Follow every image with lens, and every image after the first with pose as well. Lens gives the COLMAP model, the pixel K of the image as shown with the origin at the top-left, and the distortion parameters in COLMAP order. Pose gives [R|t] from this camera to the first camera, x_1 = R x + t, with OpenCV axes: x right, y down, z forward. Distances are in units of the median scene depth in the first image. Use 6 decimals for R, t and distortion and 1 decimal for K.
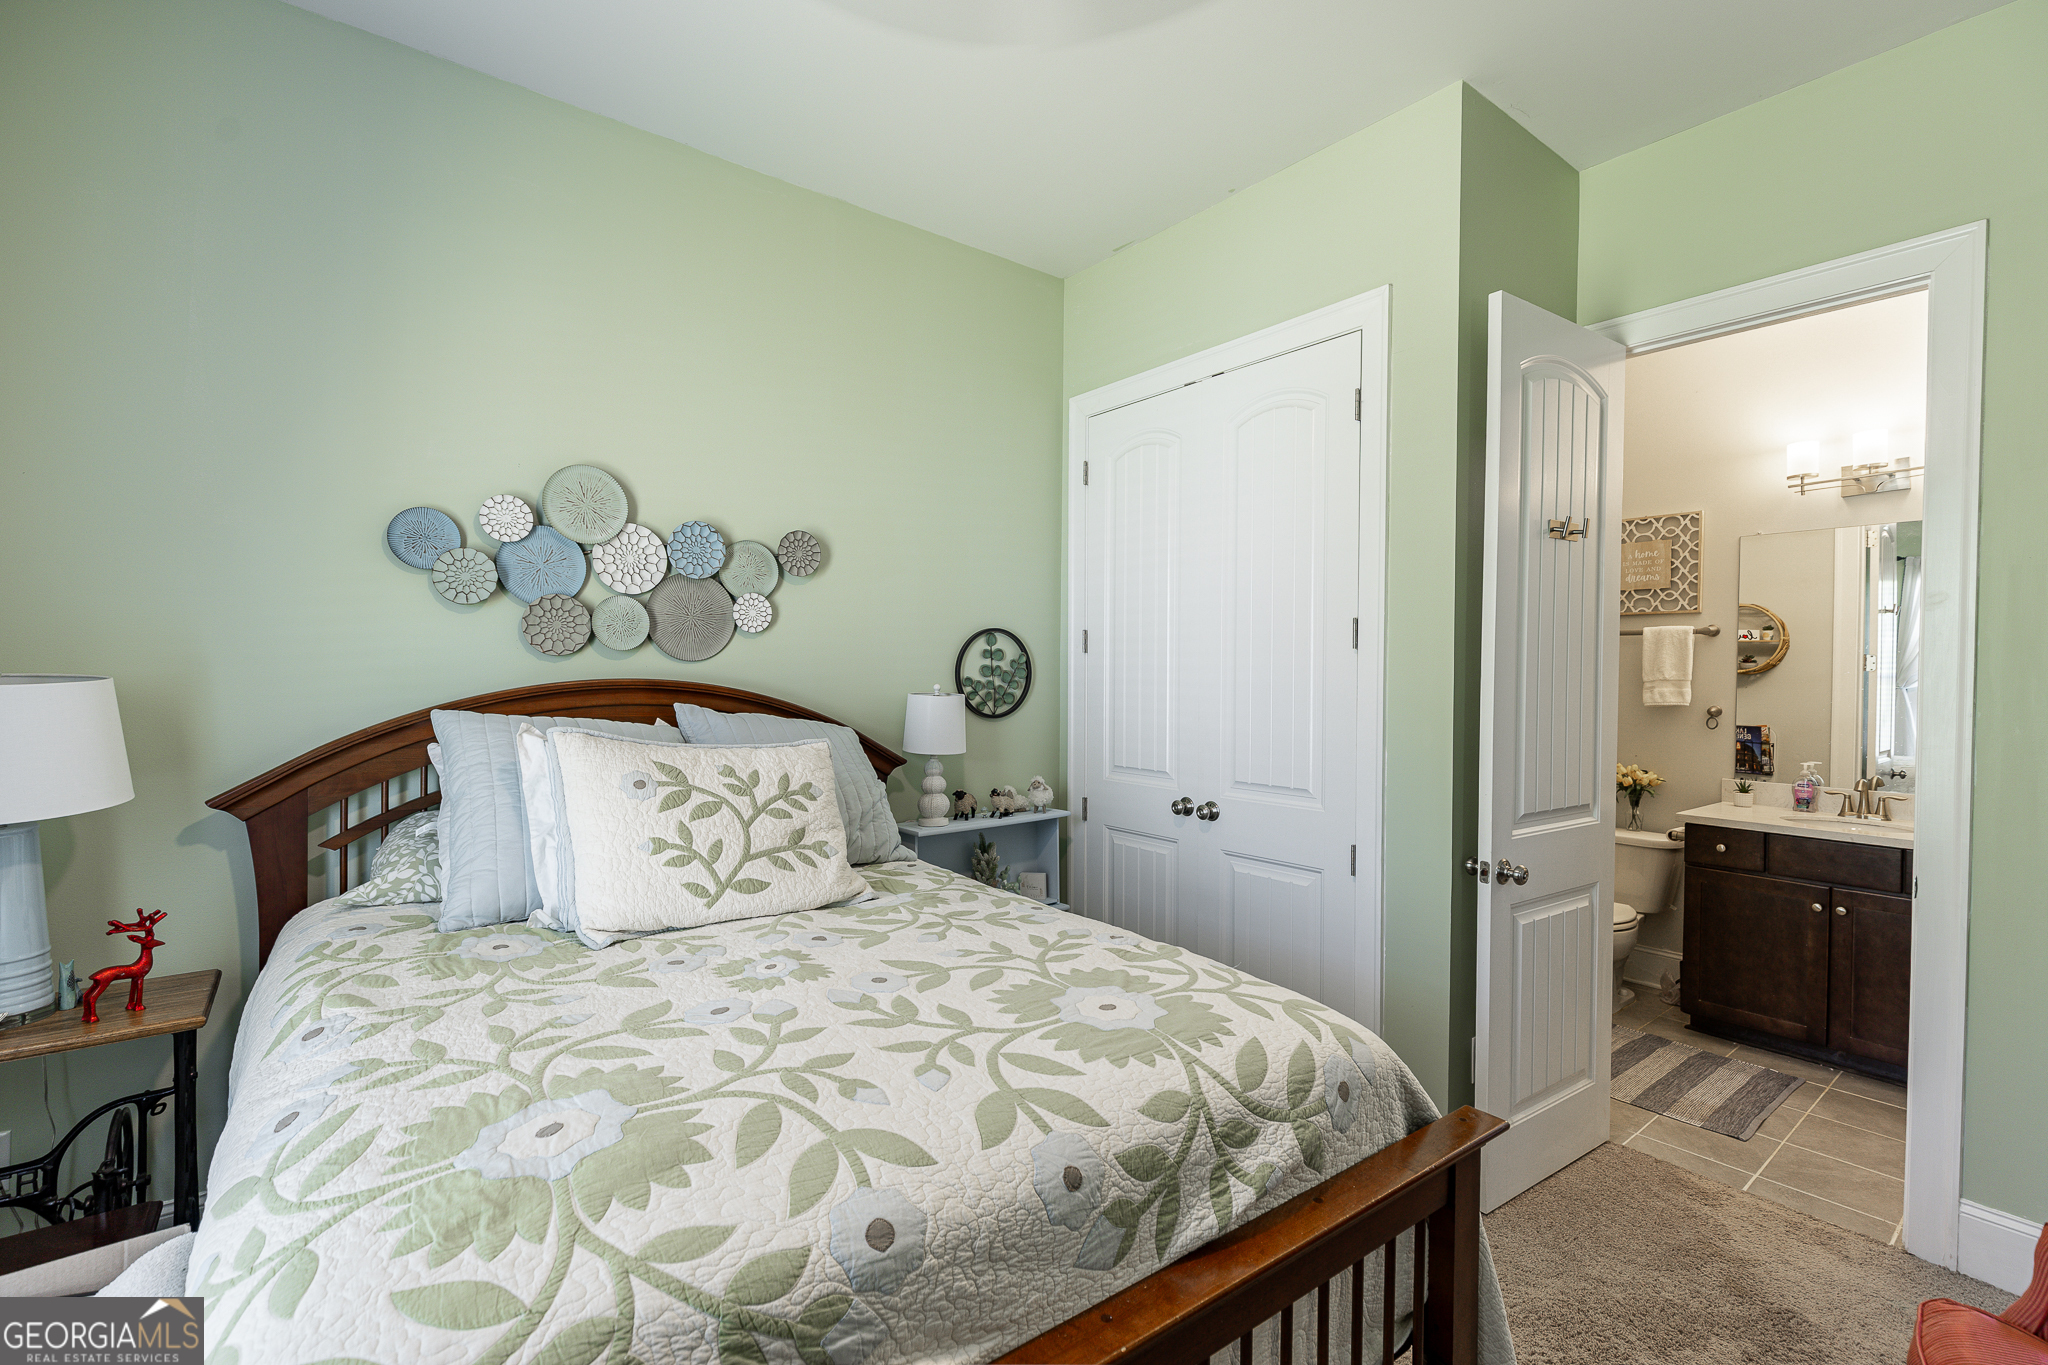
lens RADIAL K [[912.6, 0, 1038.3], [0, 912.6, 684.3], [0, 0, 1]] dist [0.002186, -0.000369]
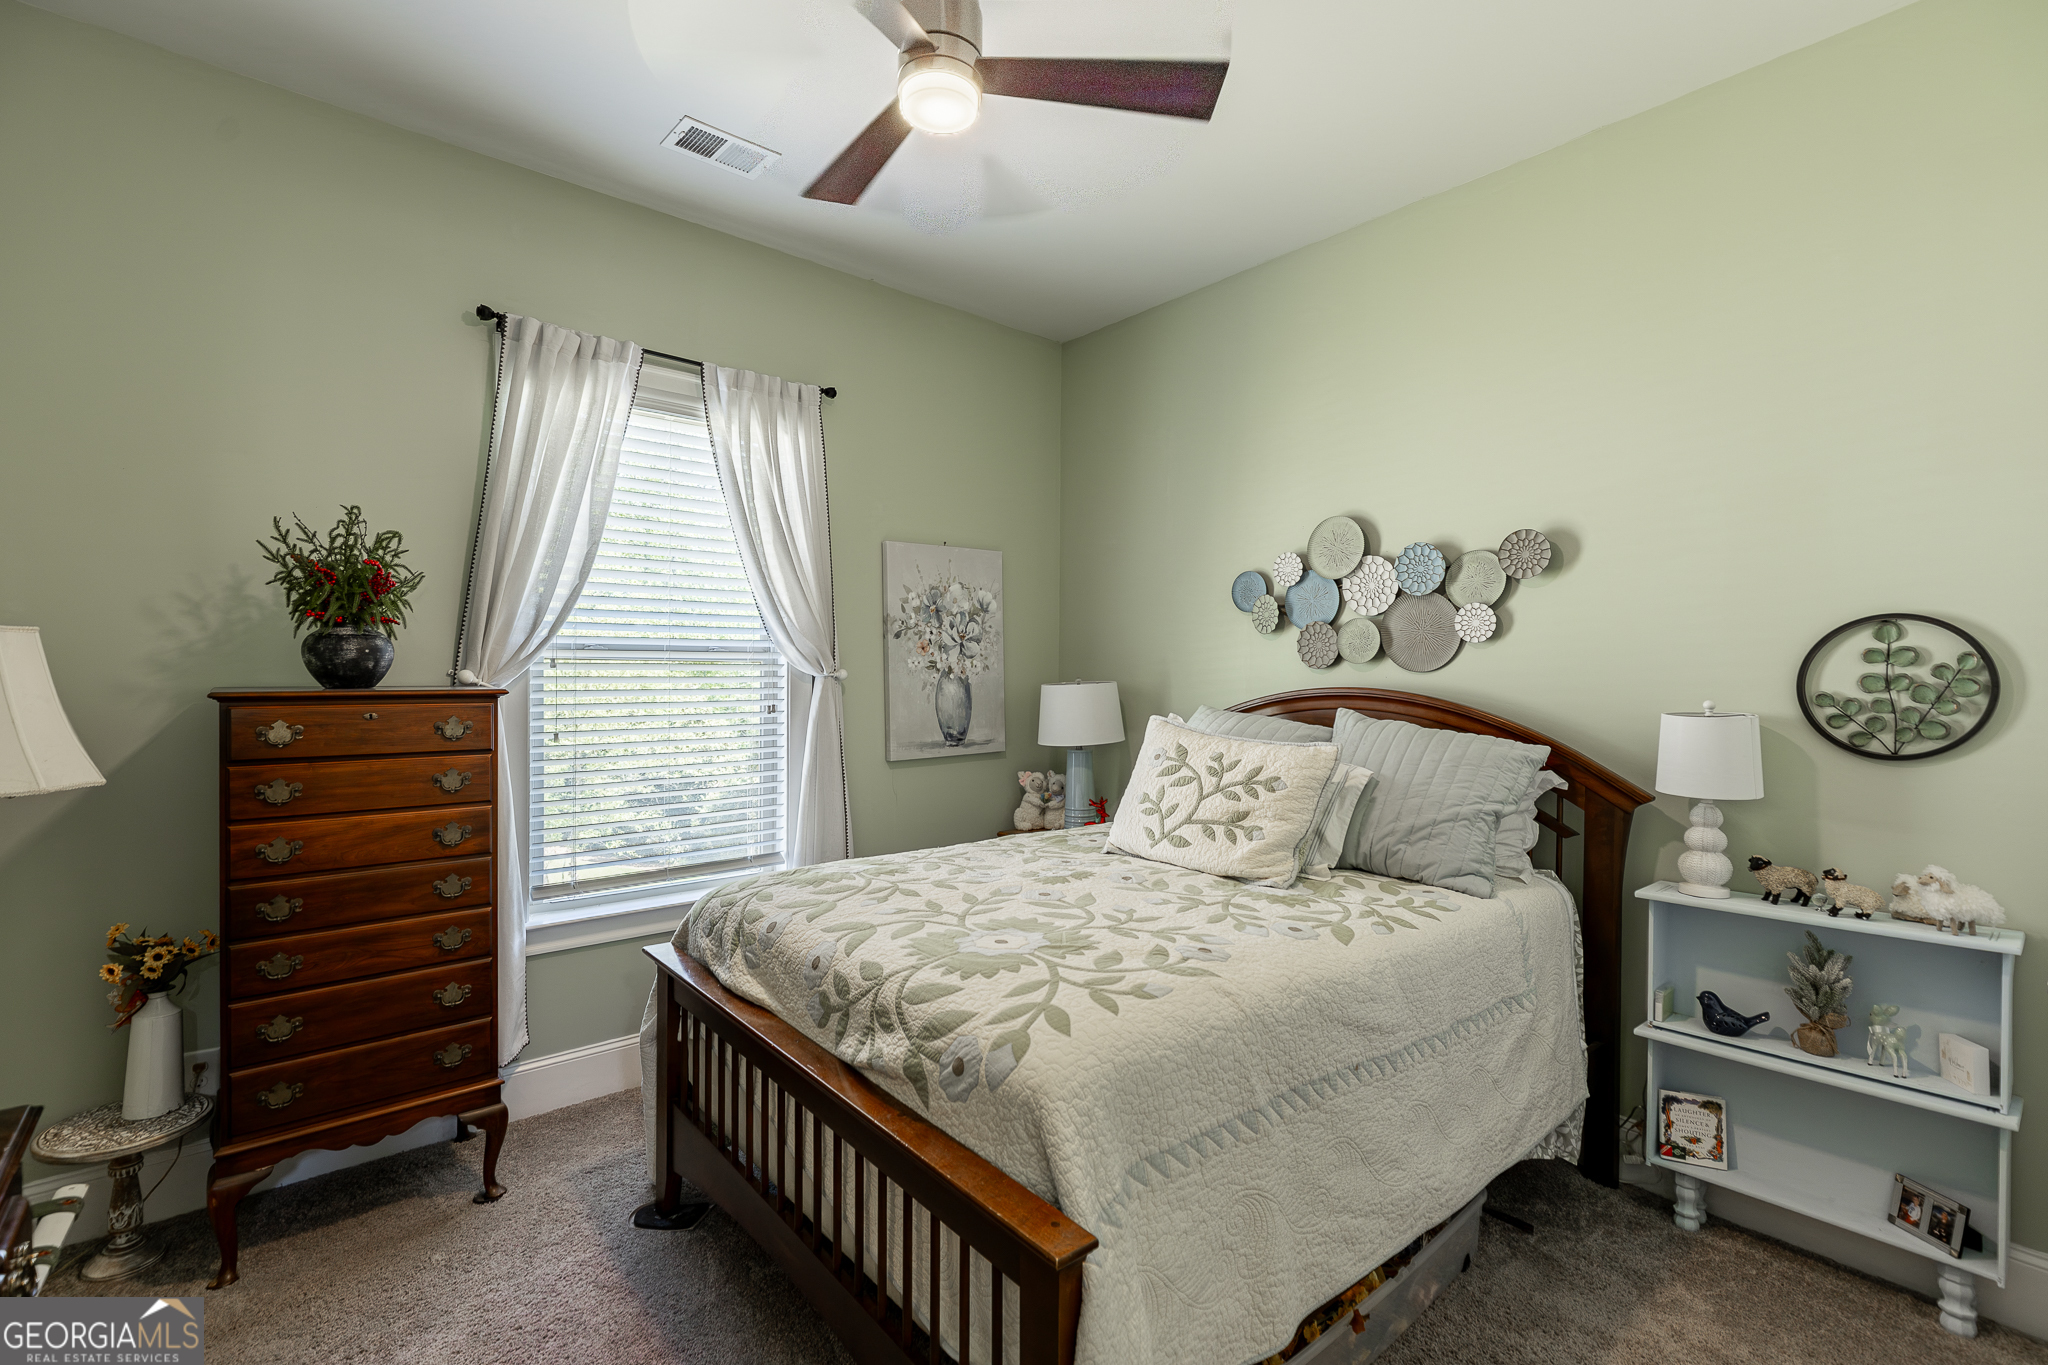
lens RADIAL K [[912.6, 0, 1038.3], [0, 912.6, 684.3], [0, 0, 1]] dist [0.002186, -0.000369]
pose [[0.049870, 0.002490, -0.998753, 0.713863], [-0.022485, 0.999746, 0.001370, -0.002367], [0.998503, 0.022389, 0.049913, 0.523191]]
